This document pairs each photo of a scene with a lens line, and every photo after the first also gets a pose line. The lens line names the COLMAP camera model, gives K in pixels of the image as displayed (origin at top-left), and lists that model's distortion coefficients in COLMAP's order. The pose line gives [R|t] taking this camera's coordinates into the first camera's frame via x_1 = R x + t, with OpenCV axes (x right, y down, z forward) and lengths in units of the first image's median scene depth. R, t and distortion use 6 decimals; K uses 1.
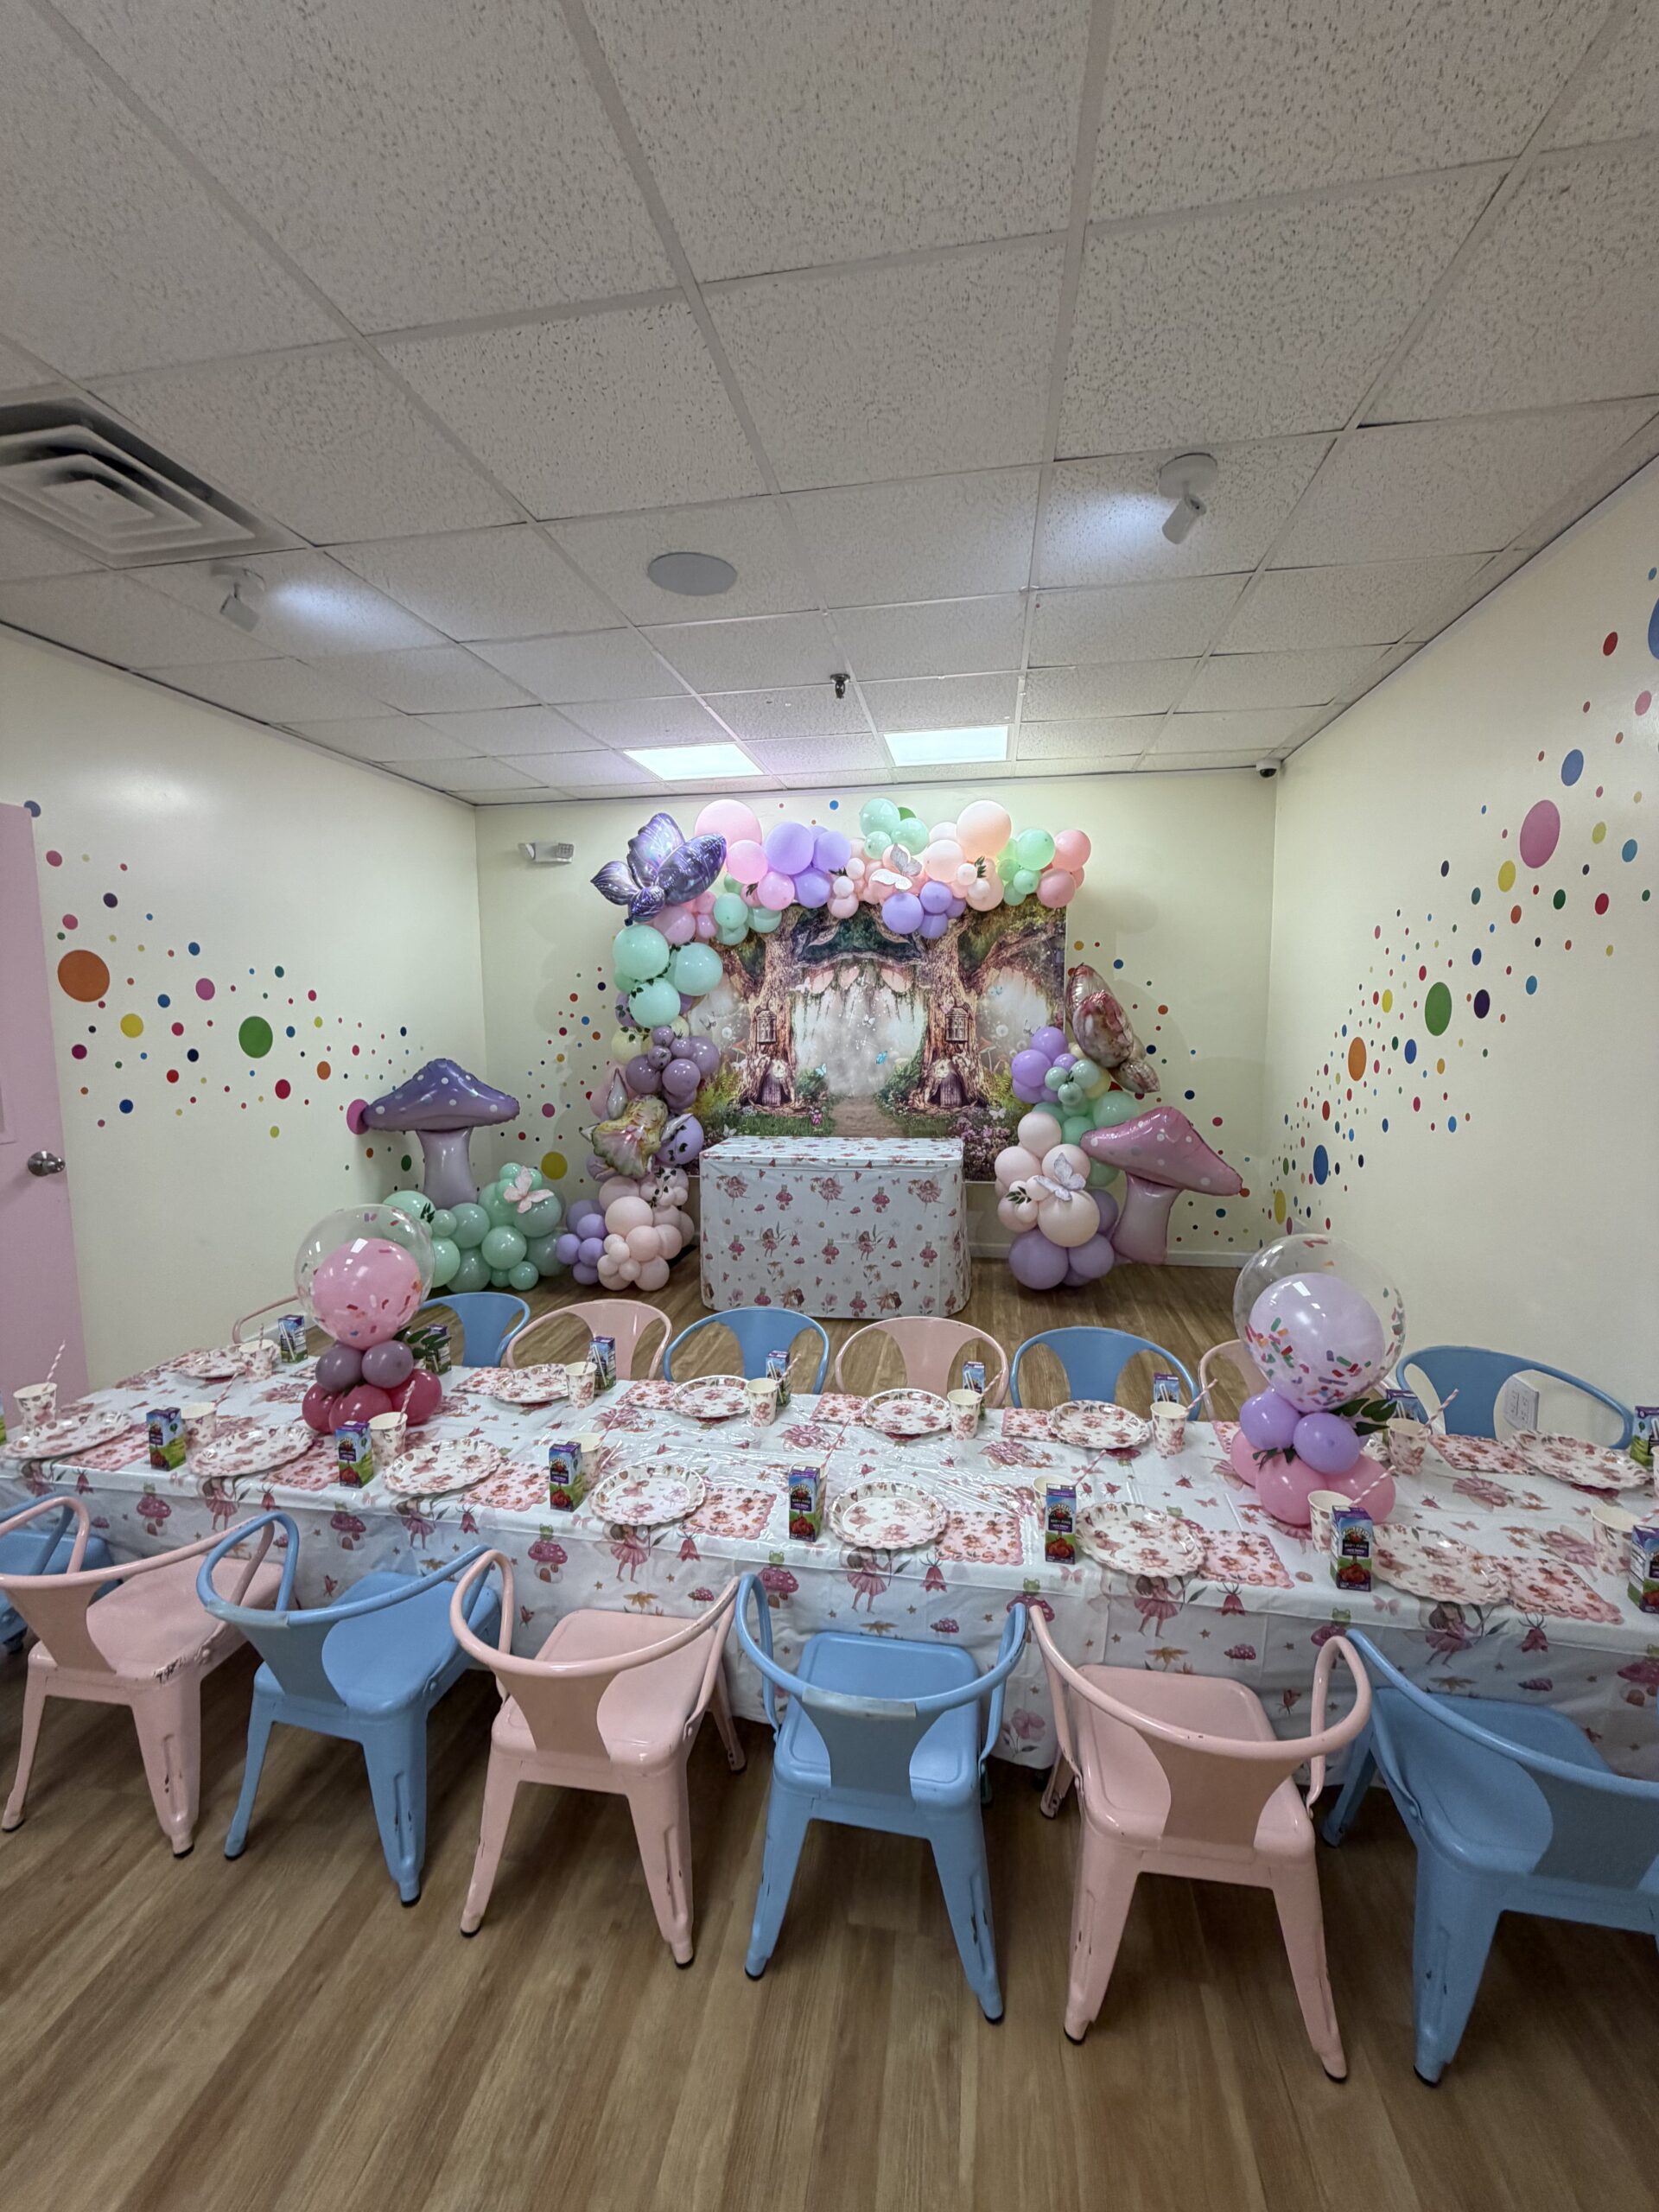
lens RADIAL K [[878.2, 0, 831.8], [0, 878.2, 1098.8], [0, 0, 1]] dist [-0.001222, -0.000188]
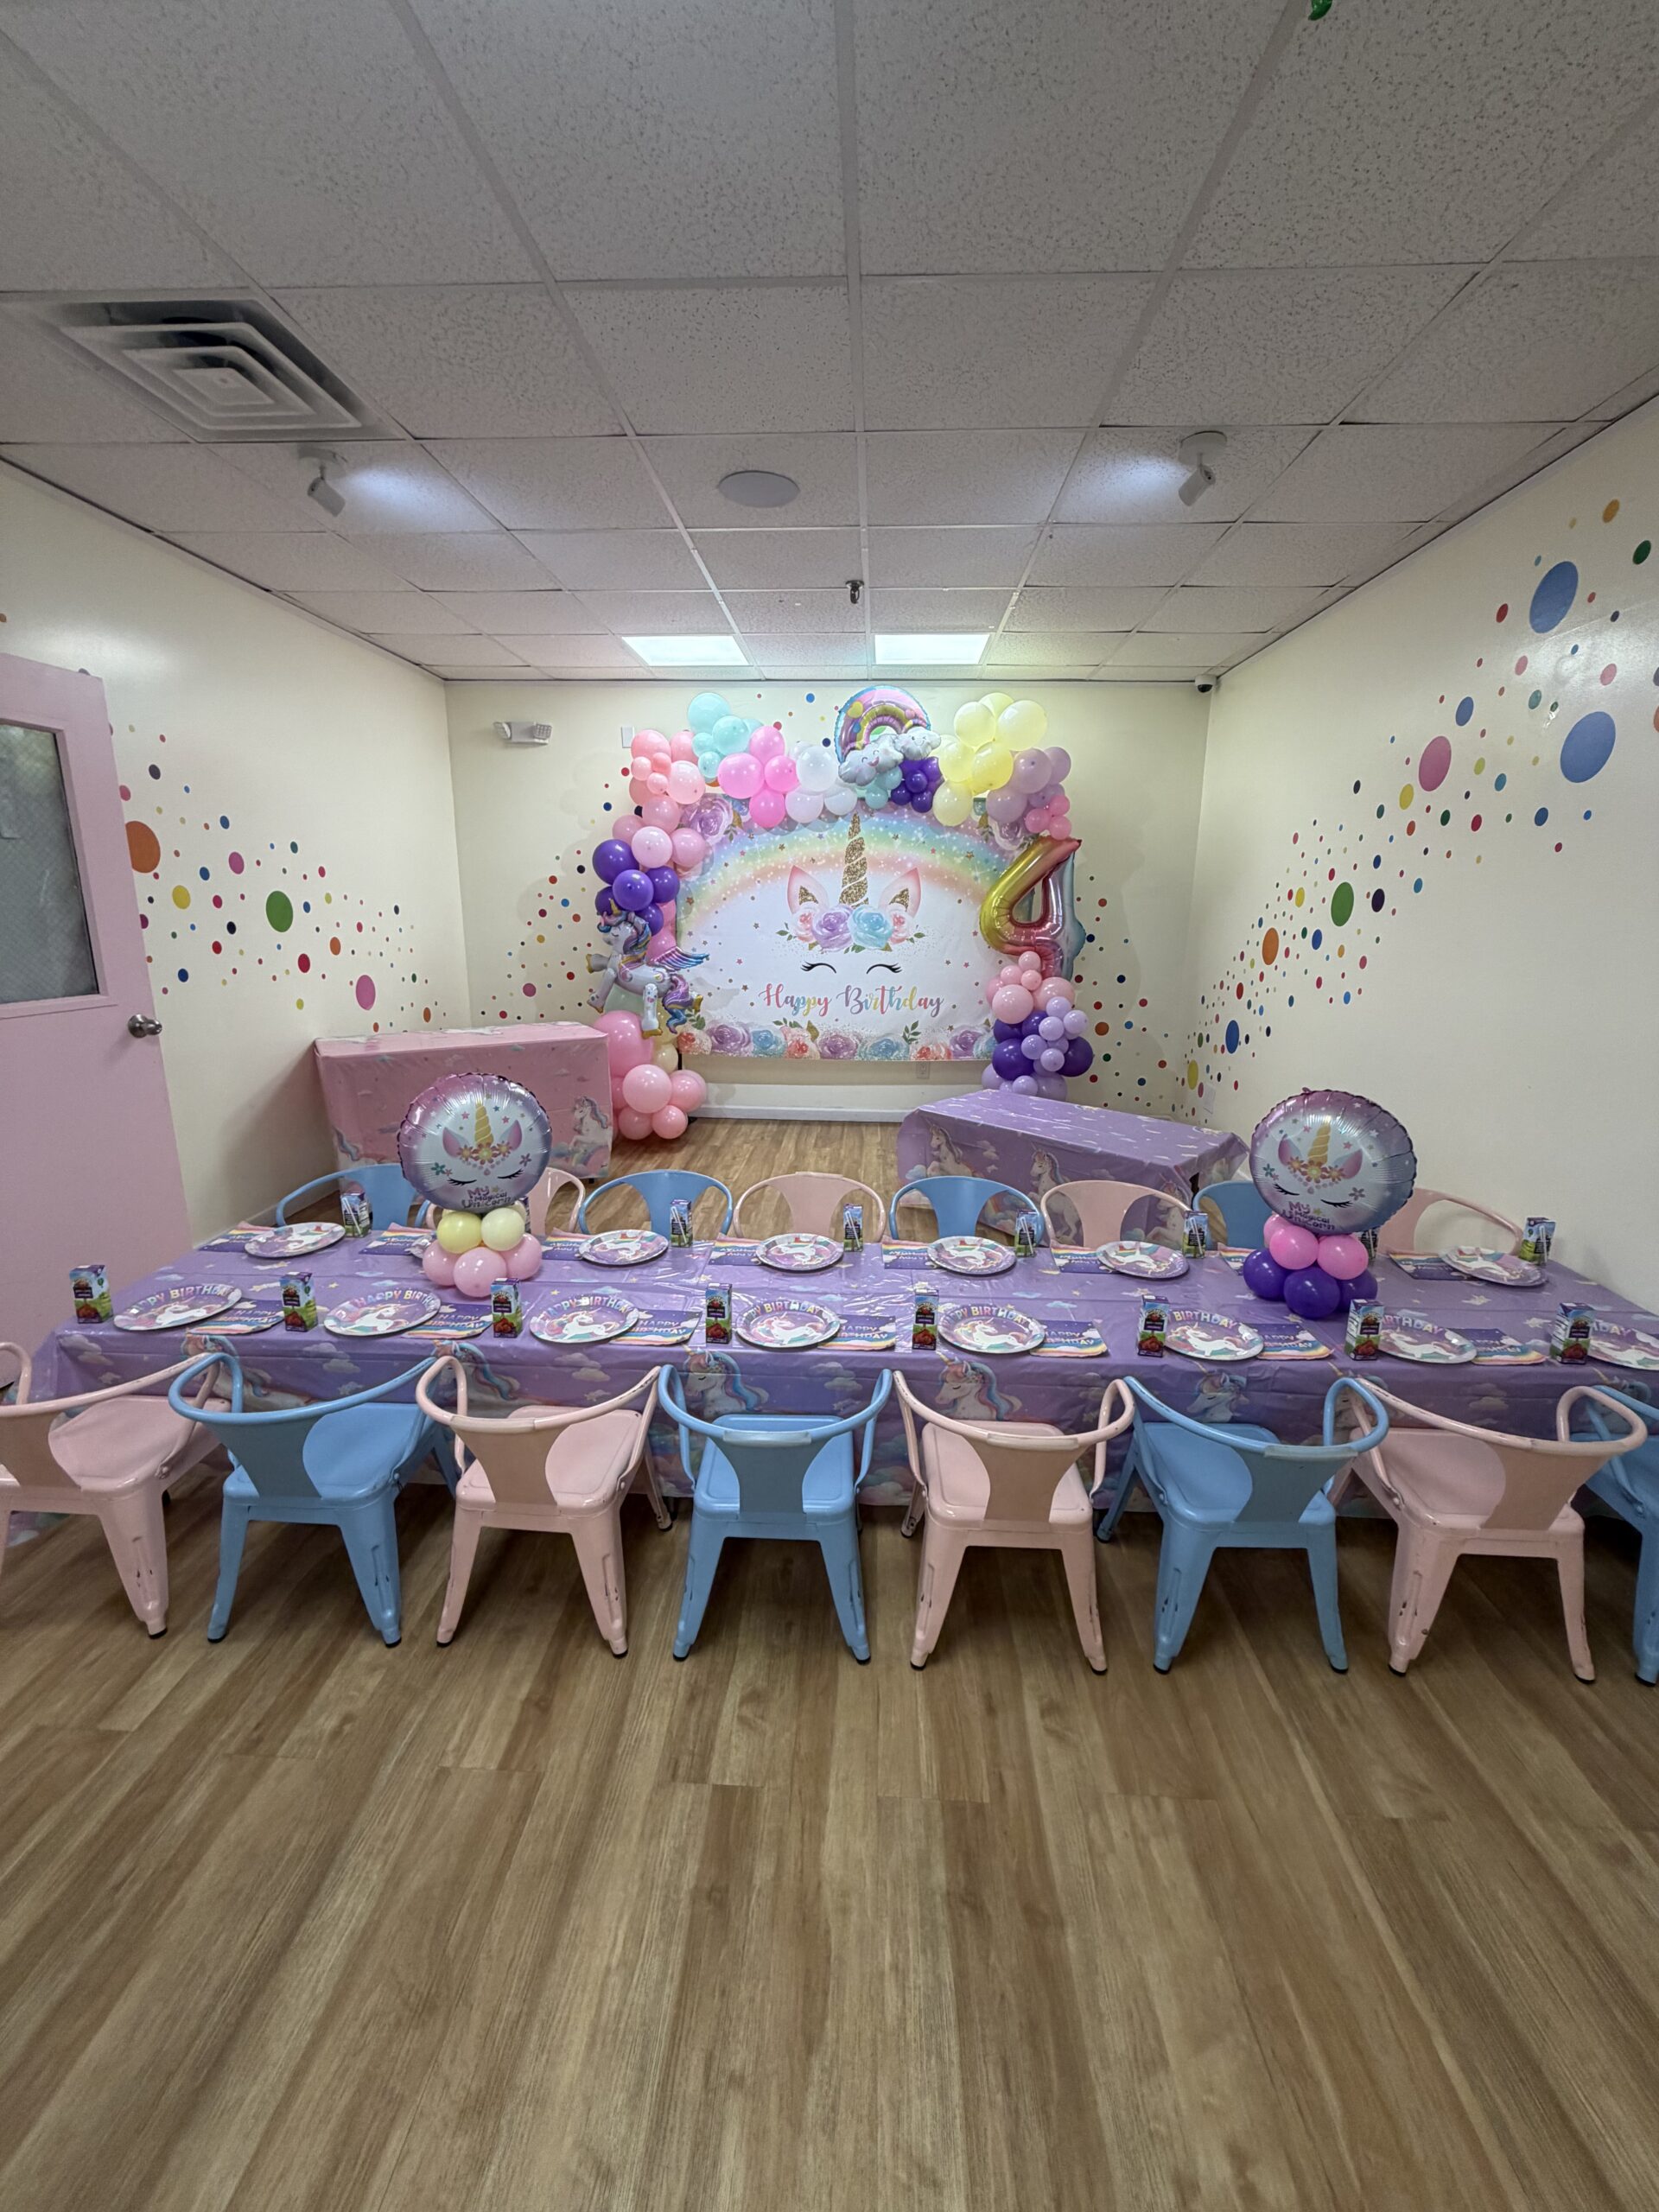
lens RADIAL K [[878.2, 0, 831.5], [0, 878.2, 1099.3], [0, 0, 1]] dist [-0.001222, -0.000188]
pose [[0.992543, -0.007922, 0.121638, -0.196505], [-0.006787, 0.992747, 0.120033, 0.029992], [-0.121707, -0.119964, 0.985290, -0.181475]]
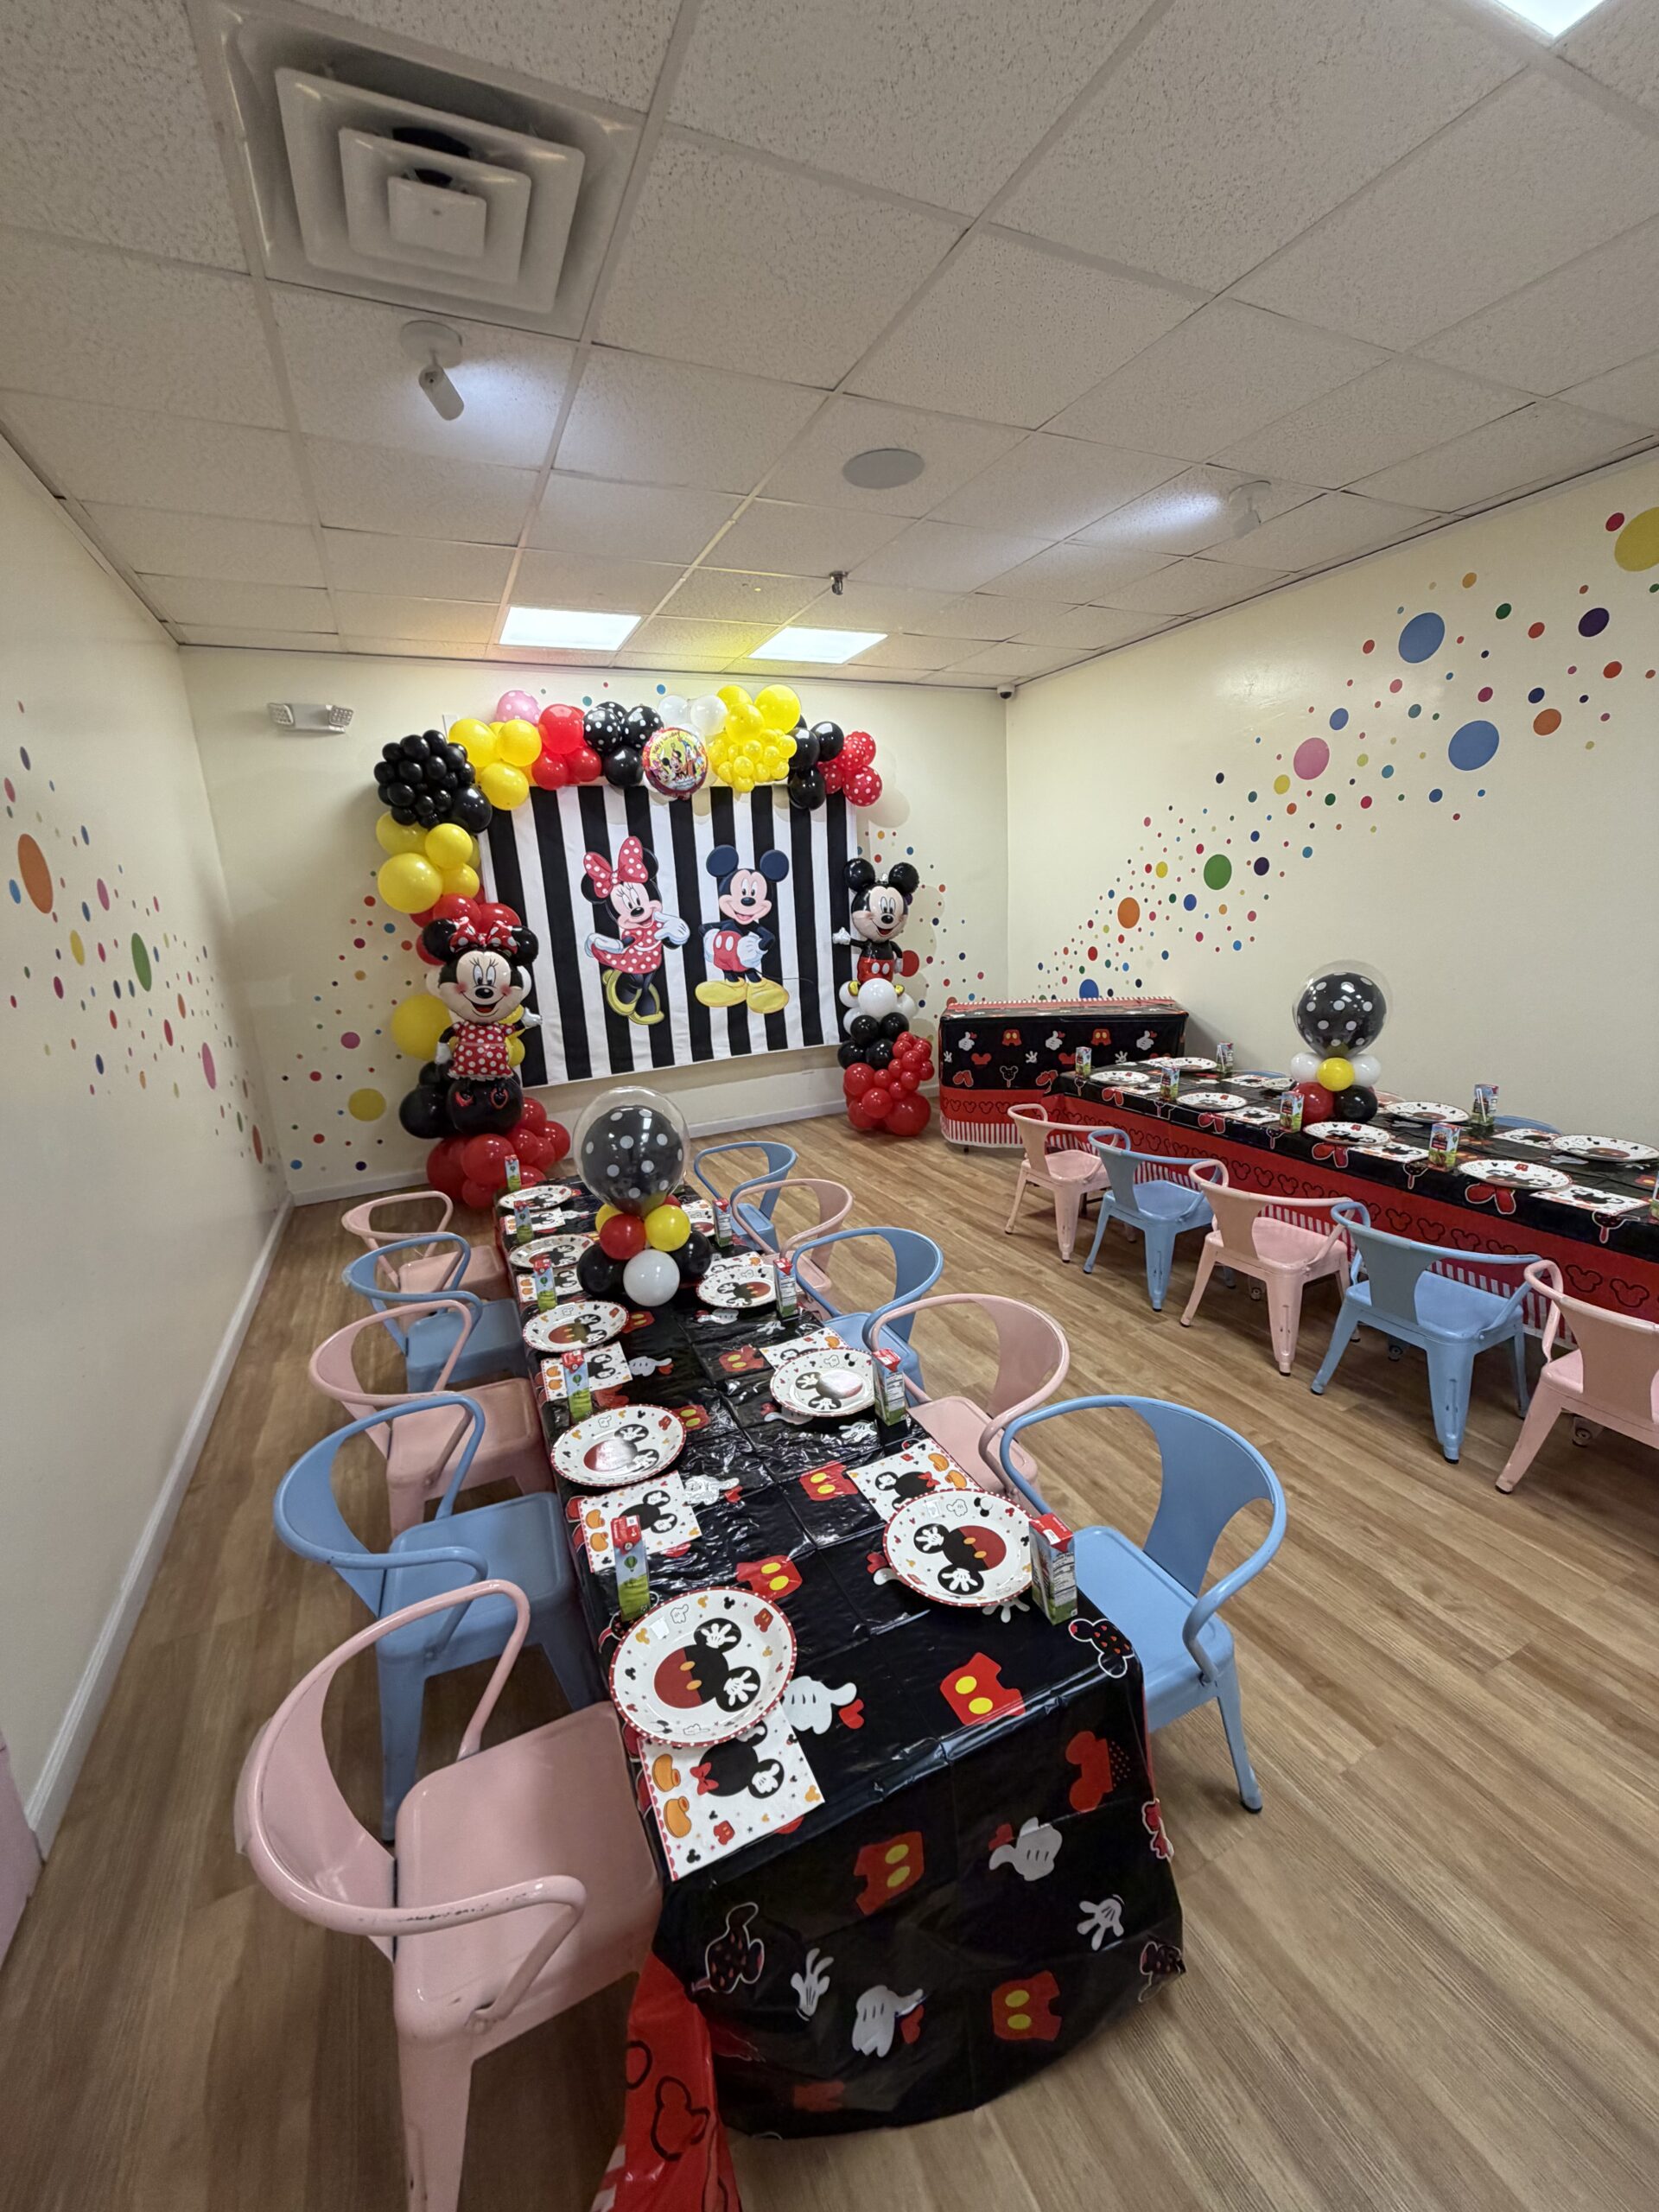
lens RADIAL K [[878.2, 0, 831.5], [0, 878.2, 1099.1], [0, 0, 1]] dist [-0.001222, -0.000188]
pose [[0.815882, -0.168066, 0.553254, -0.876613], [0.107869, 0.984269, 0.139926, 0.001266], [-0.568067, -0.054484, 0.821177, 0.109364]]
